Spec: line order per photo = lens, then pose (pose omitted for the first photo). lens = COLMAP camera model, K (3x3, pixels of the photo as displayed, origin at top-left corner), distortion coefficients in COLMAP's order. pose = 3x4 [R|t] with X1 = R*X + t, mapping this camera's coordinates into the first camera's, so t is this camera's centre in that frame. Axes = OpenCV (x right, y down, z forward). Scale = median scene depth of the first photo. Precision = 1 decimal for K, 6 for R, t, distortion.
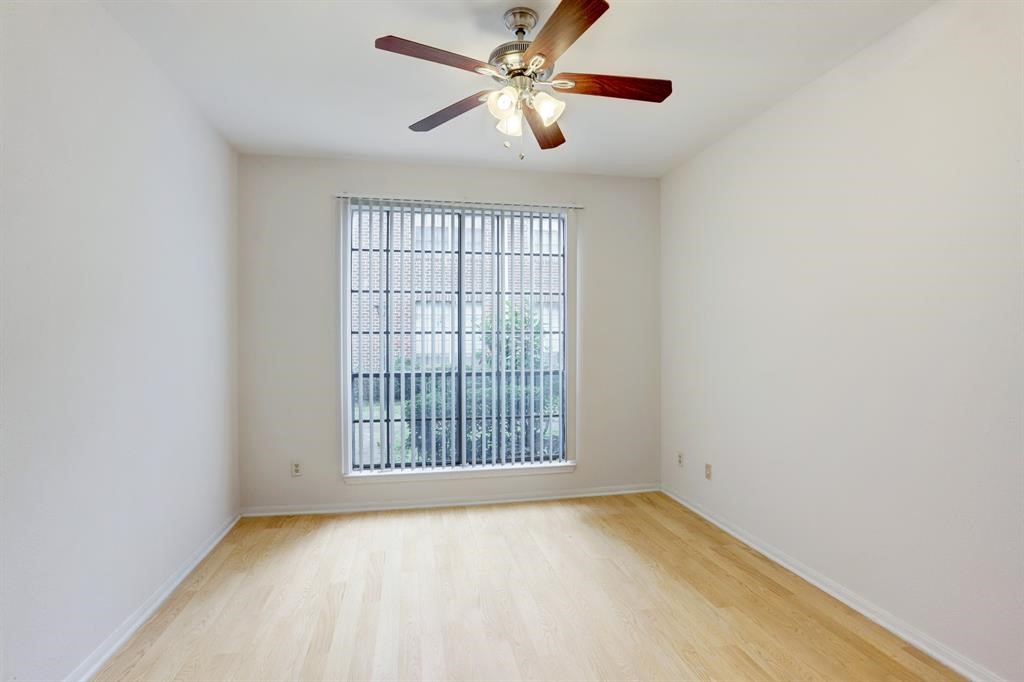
lens RADIAL K [[497.8, 0, 512.0], [0, 497.8, 341.0], [0, 0, 1]] dist [-0.004277, -0.000132]
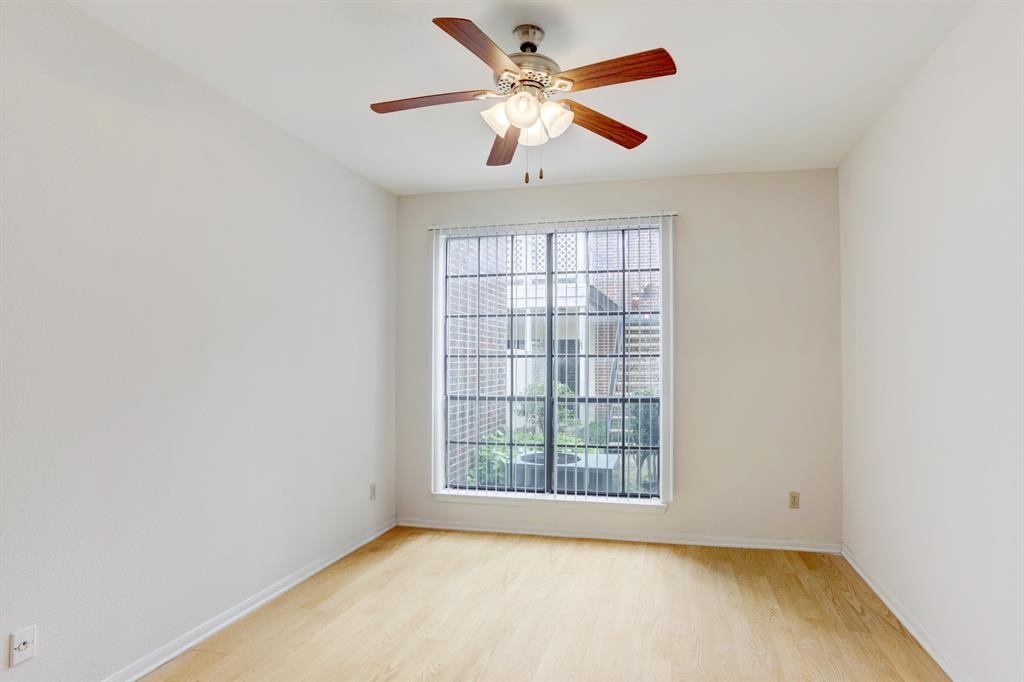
lens RADIAL K [[520.3, 0, 511.9], [0, 520.3, 348.9], [0, 0, 1]] dist [0.002839, 0.000285]
pose [[0.933290, -0.006154, -0.359070, 0.180499], [-0.004397, 0.999582, -0.028560, -0.000174], [0.359096, 0.028234, 0.932874, 0.027963]]
